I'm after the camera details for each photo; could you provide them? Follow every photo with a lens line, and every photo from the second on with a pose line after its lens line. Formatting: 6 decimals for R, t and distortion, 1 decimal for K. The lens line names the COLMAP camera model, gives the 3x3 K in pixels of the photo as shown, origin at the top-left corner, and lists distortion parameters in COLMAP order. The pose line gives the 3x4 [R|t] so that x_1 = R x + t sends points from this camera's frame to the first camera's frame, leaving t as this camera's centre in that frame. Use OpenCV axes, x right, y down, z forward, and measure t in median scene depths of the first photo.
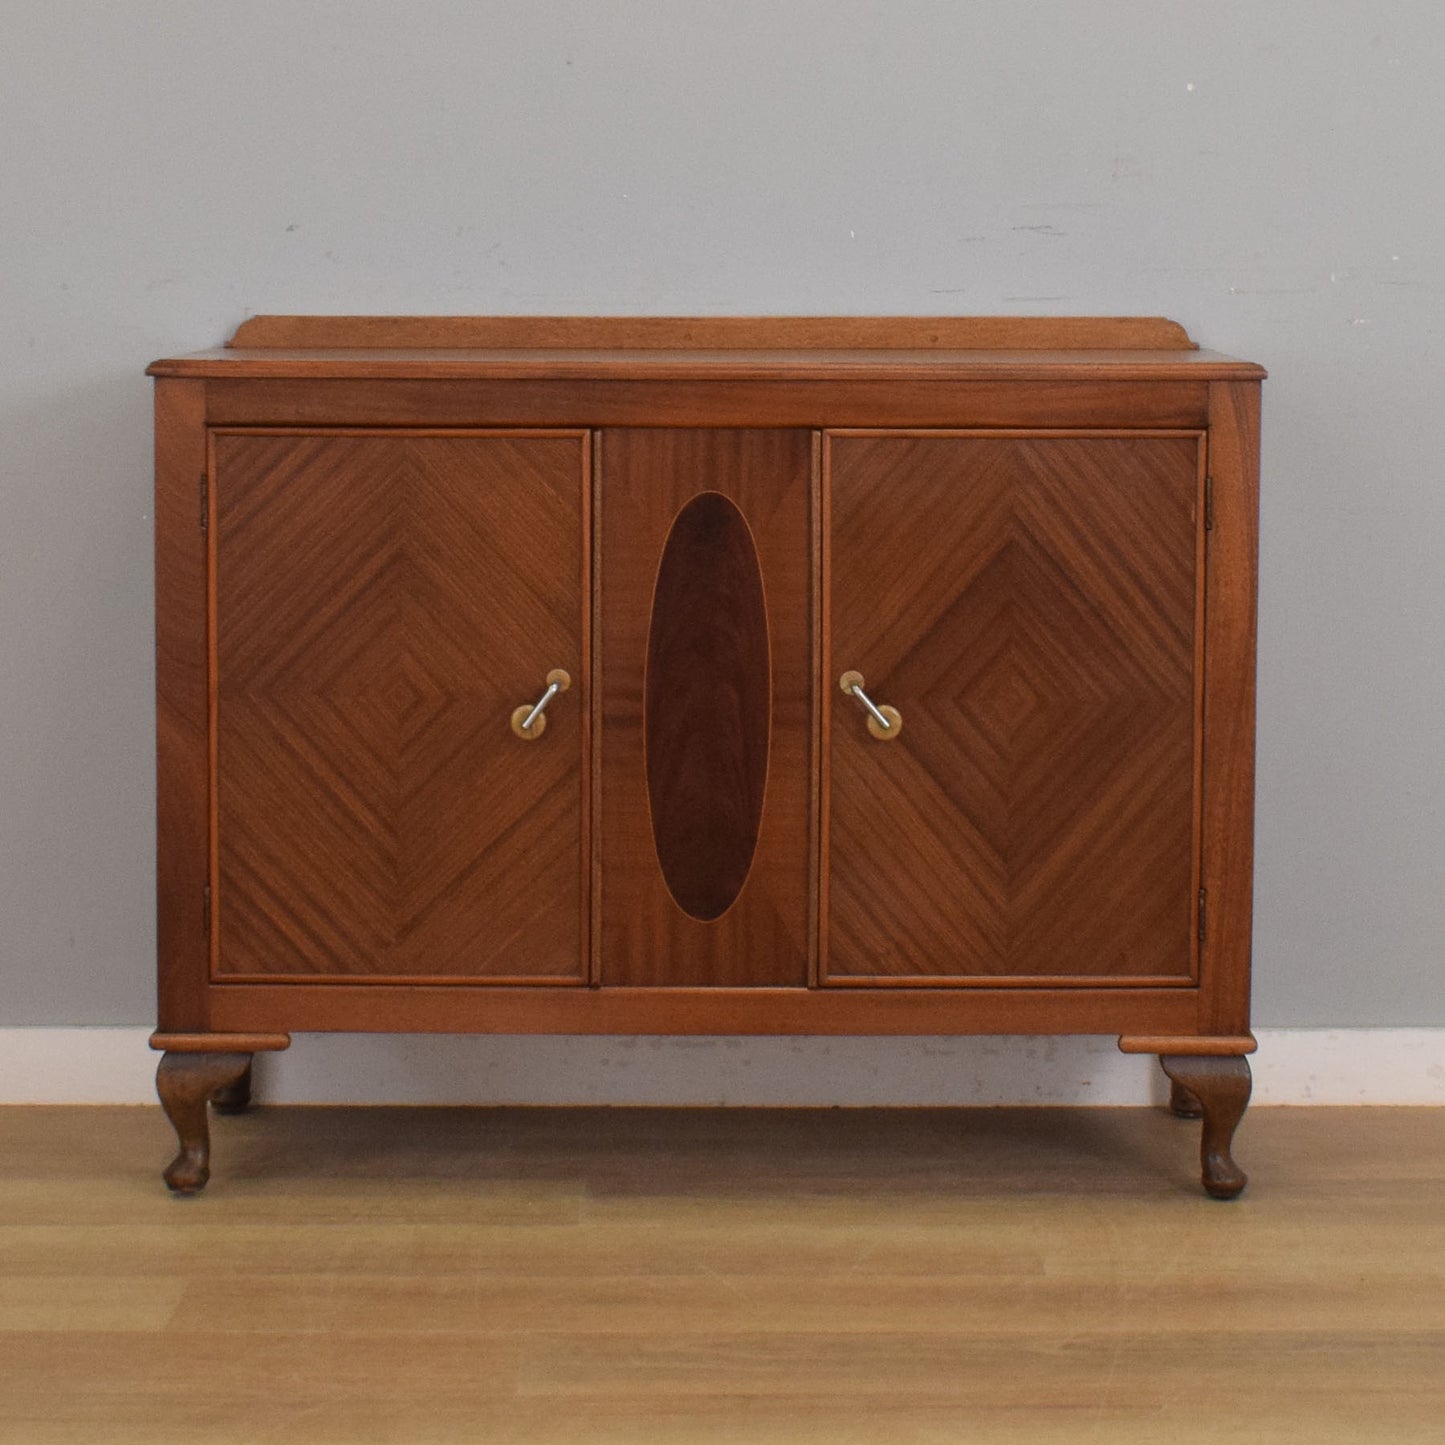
lens RADIAL K [[4371.7, 0, 703.7], [0, 4371.7, 602.0], [0, 0, 1]] dist [-0.064455, 0.000000]
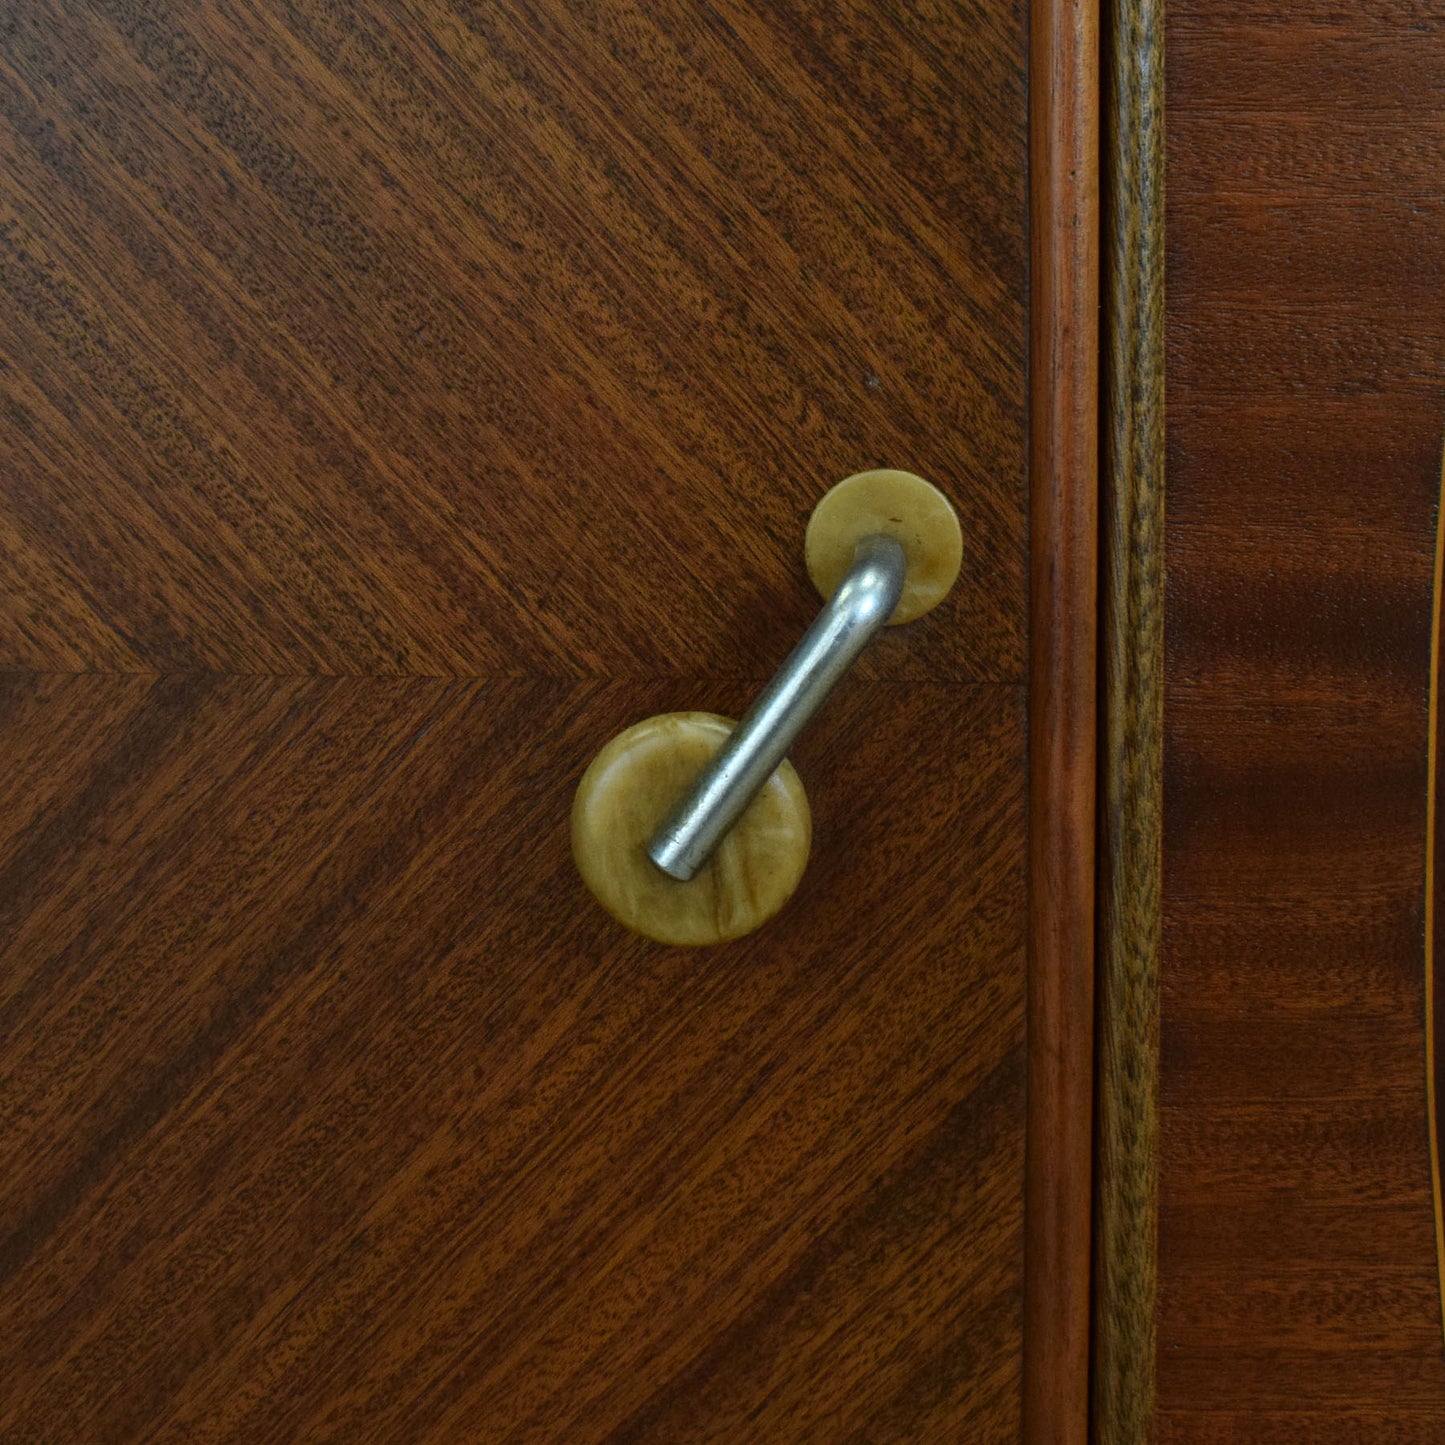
lens RADIAL K [[2291.3, 0, 741.2], [0, 2291.3, 676.2], [0, 0, 1]] dist [-0.082753, 0.000000]
pose [[0.999854, -0.016979, 0.001718, -0.038397], [0.016892, 0.998981, 0.041842, 0.019141], [-0.002427, -0.041807, 0.999123, 0.920336]]
